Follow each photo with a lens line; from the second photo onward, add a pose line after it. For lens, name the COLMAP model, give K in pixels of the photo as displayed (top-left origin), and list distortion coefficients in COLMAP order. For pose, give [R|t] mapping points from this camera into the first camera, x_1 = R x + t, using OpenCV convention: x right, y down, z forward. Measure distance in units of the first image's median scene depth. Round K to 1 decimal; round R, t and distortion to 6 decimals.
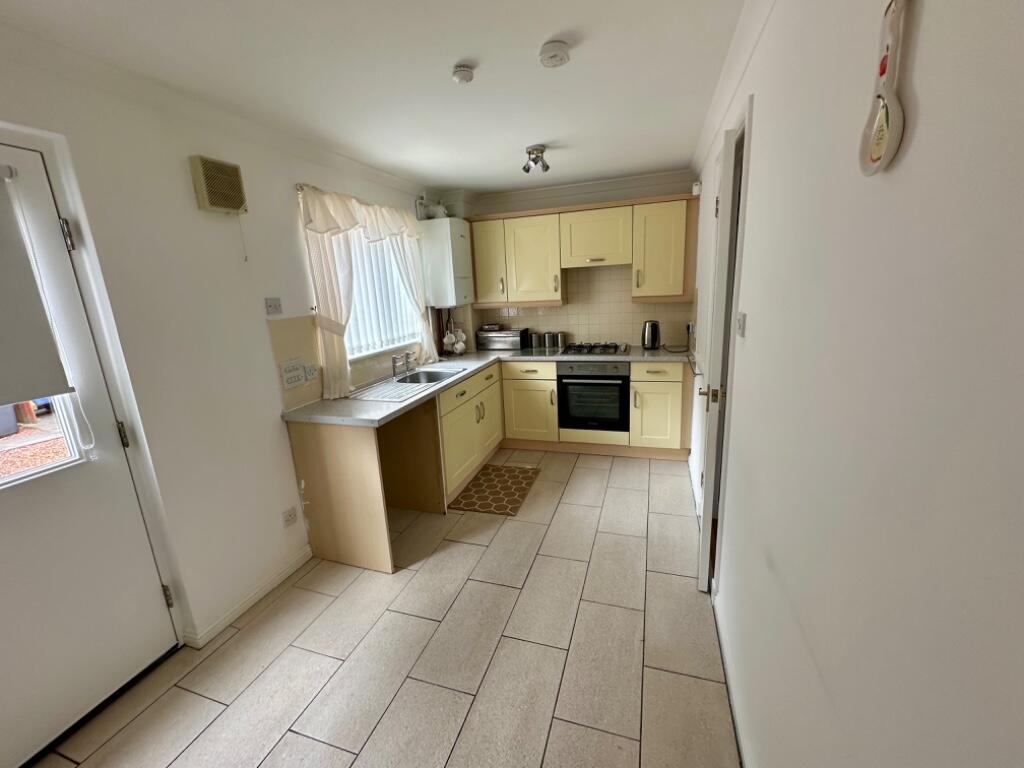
lens RADIAL K [[424.2, 0, 509.3], [0, 424.2, 384.2], [0, 0, 1]] dist [-0.002858, 0.000343]
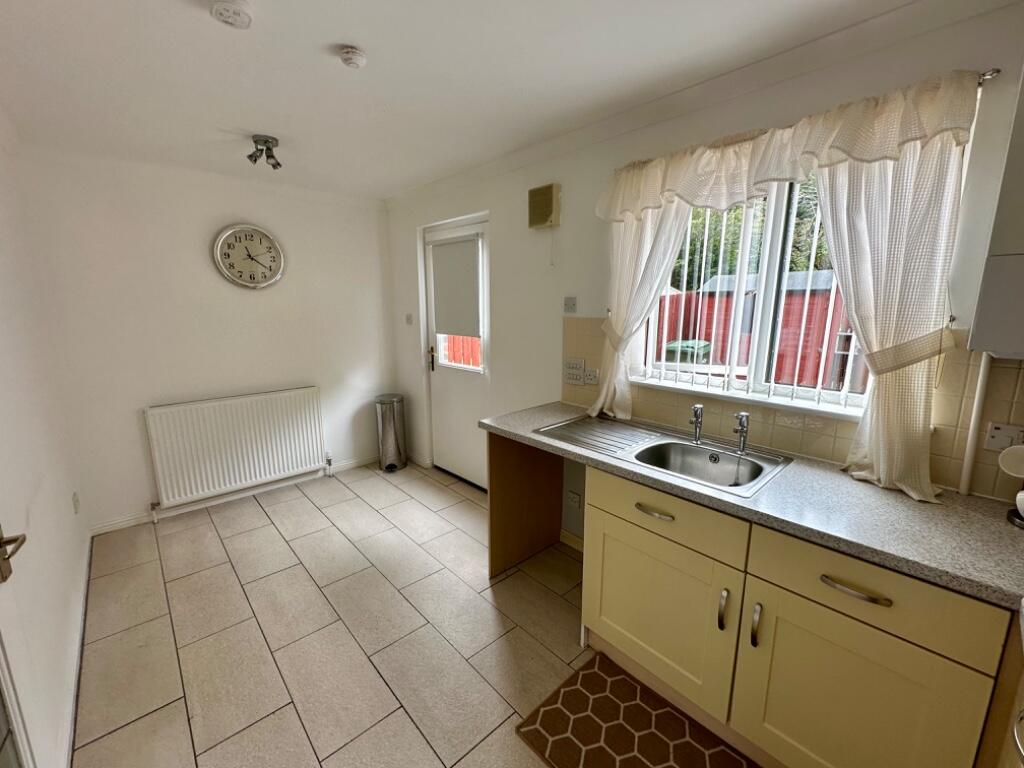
lens RADIAL K [[424.2, 0, 508.4], [0, 424.2, 383.2], [0, 0, 1]] dist [-0.002858, 0.000343]
pose [[-0.489282, 0.217176, -0.844652, 0.435395], [-0.173011, 0.925080, 0.338076, -0.312767], [0.854793, 0.311548, -0.415051, 1.276935]]
